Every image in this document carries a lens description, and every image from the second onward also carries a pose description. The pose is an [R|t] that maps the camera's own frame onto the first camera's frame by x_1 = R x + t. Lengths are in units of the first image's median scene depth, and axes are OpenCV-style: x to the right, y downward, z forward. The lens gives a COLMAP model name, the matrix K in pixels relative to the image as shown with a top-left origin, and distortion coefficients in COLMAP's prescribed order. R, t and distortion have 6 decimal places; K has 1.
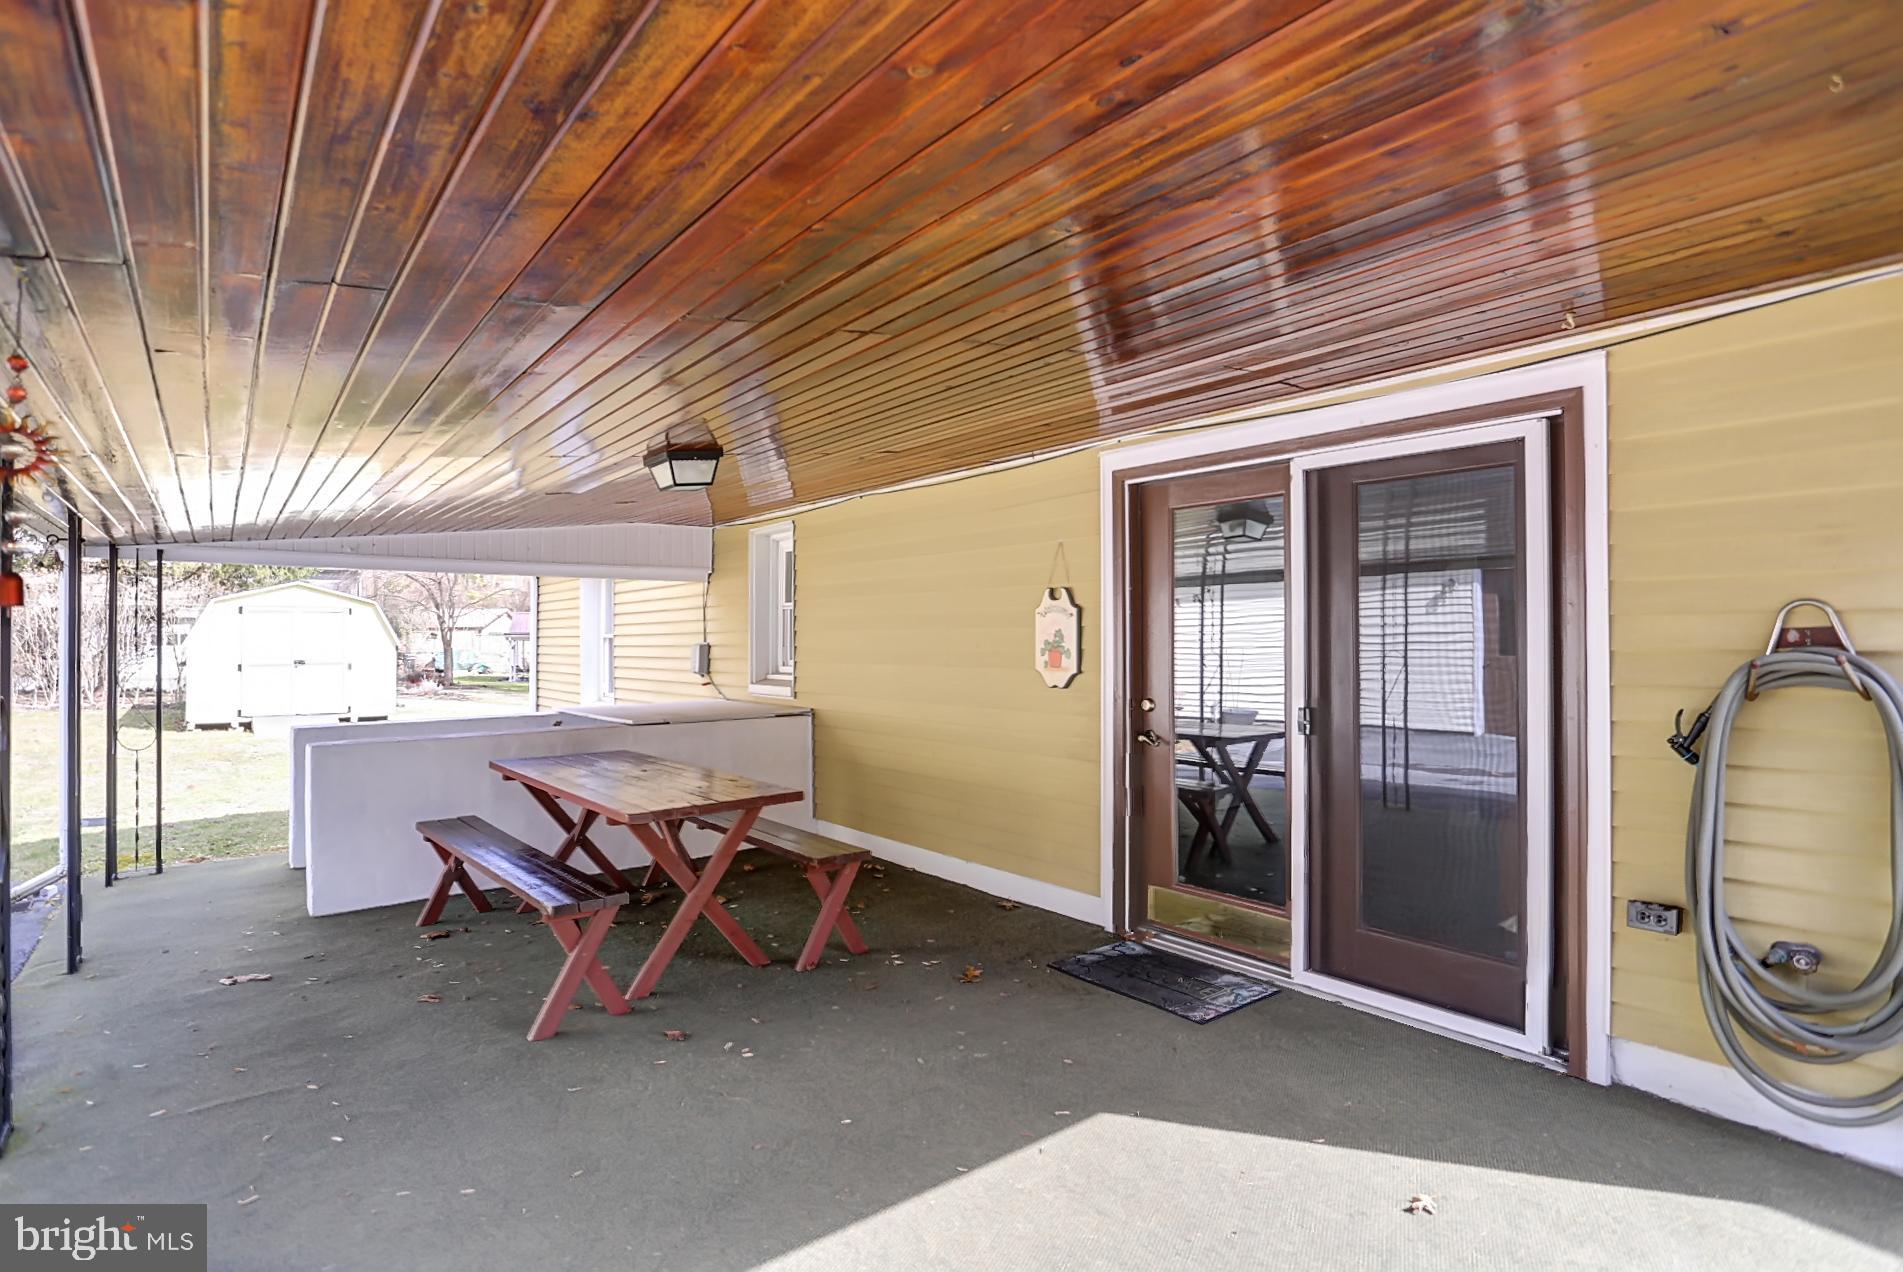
lens RADIAL K [[939.5, 0, 944.2], [0, 939.5, 612.5], [0, 0, 1]] dist [-0.075656, 0.032353]
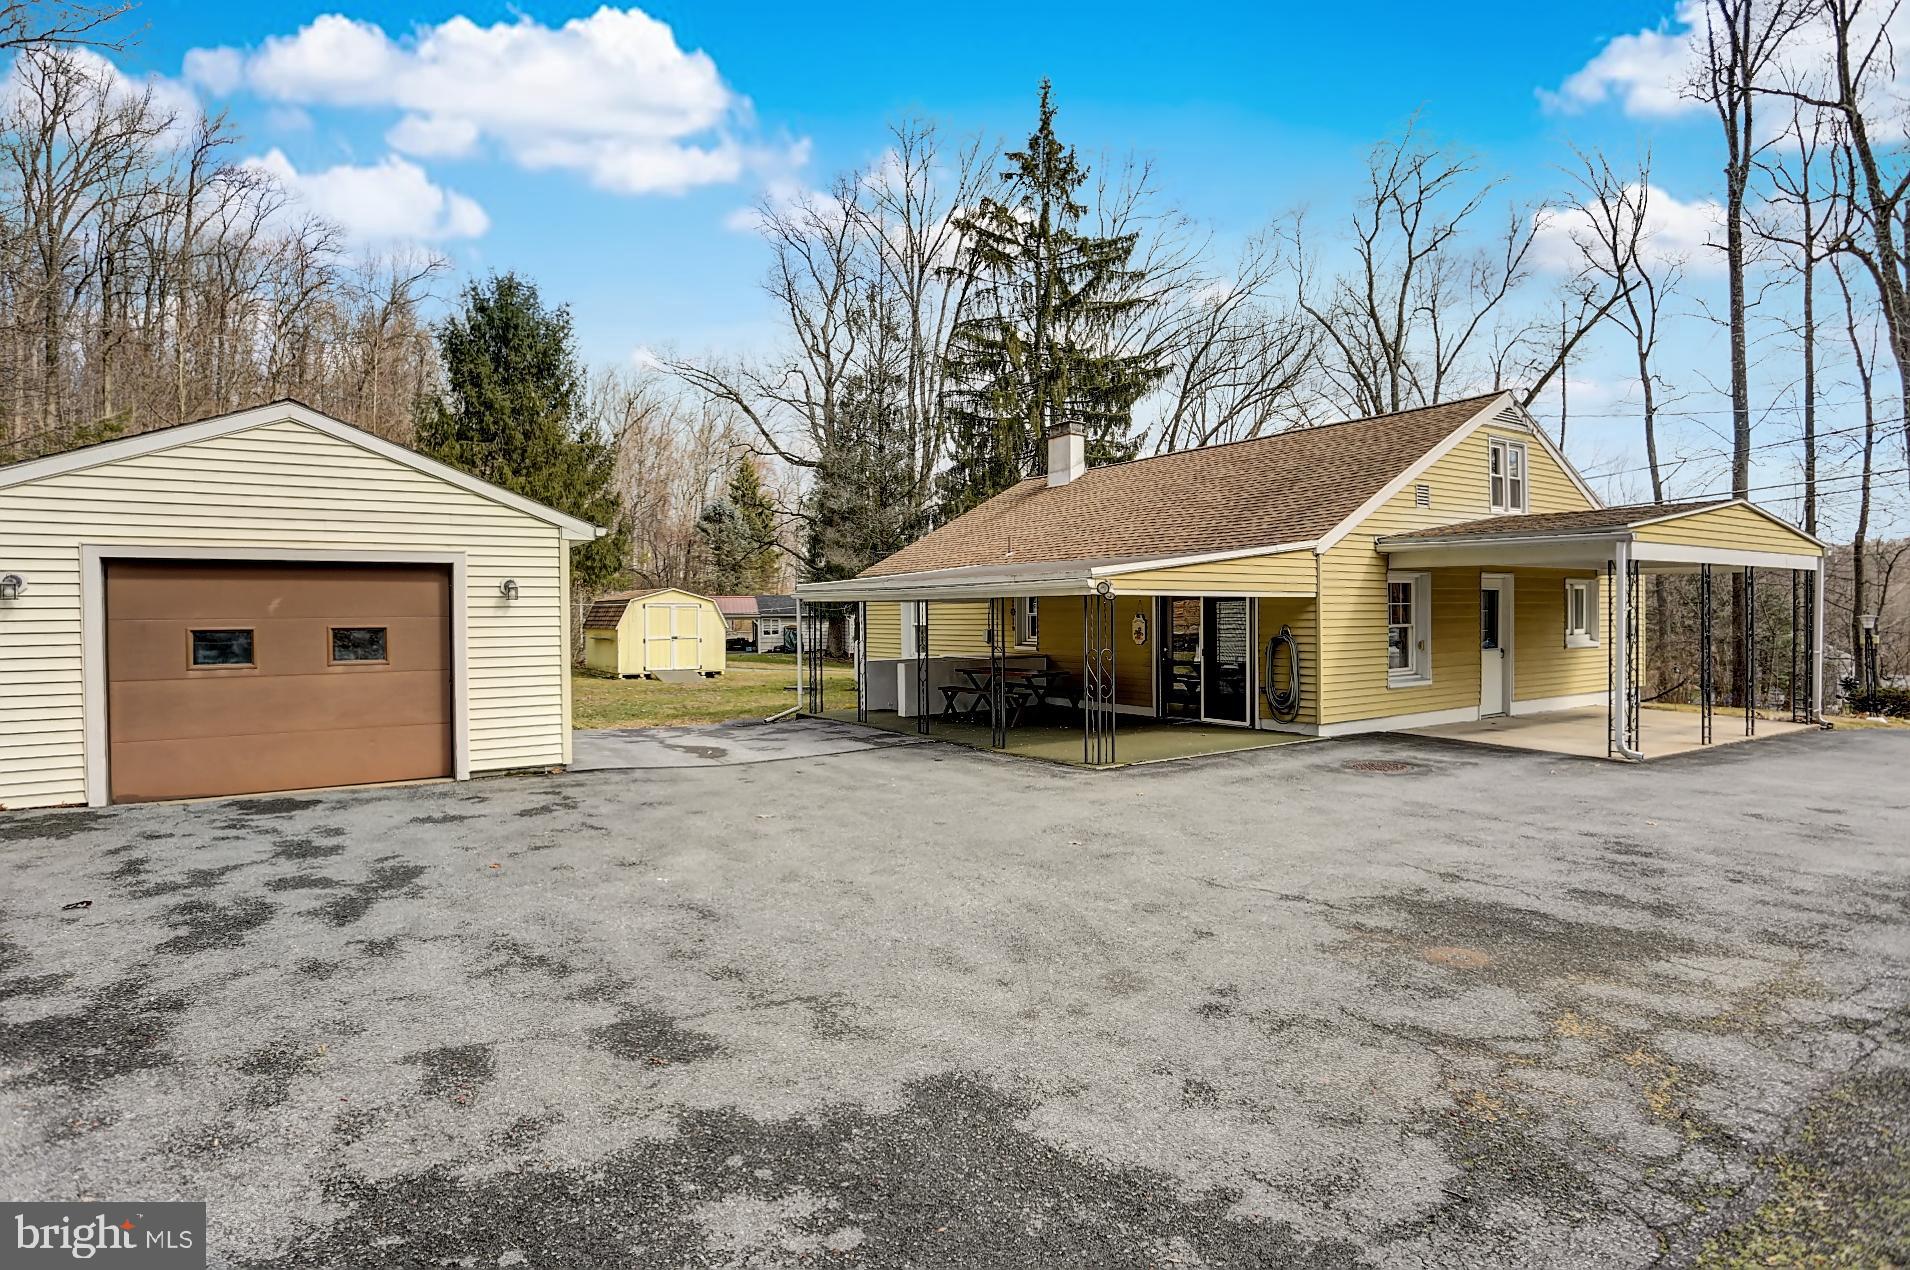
lens RADIAL K [[1088.8, 0, 963.8], [0, 1088.8, 596.3], [0, 0, 1]] dist [0.000090, 0.002288]
pose [[0.998583, 0.002735, -0.053142, -0.189954], [-0.002168, 0.999940, 0.010722, -0.083493], [0.053169, -0.010592, 0.998529, -1.846808]]
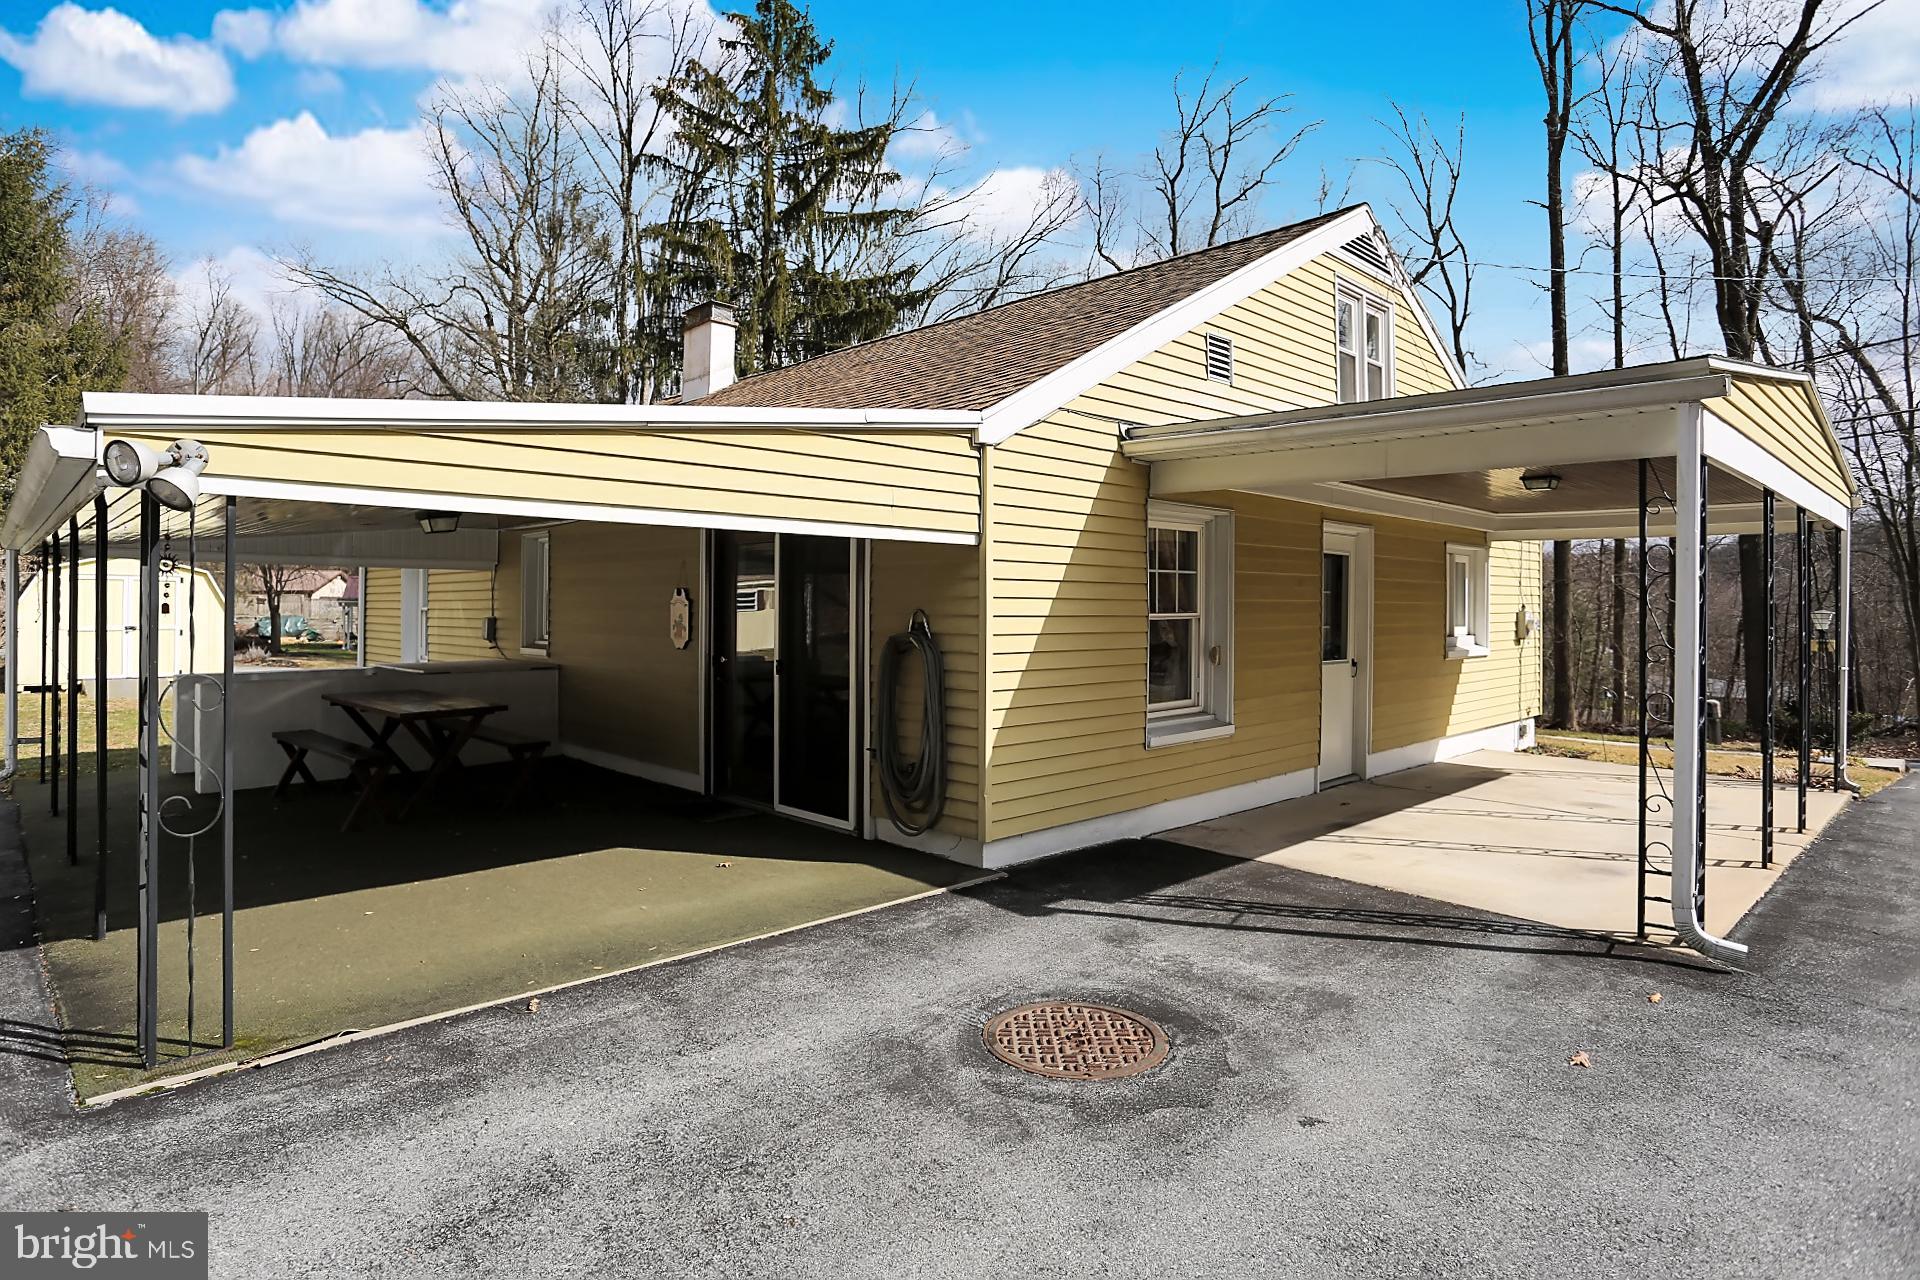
lens RADIAL K [[1051.0, 0, 954.4], [0, 1051.0, 587.0], [0, 0, 1]] dist [-0.000145, -0.061137]
pose [[0.995855, 0.016930, 0.089360, 0.281460], [-0.017474, 0.999833, 0.005313, -0.030856], [-0.089255, -0.006852, 0.995985, -0.576205]]
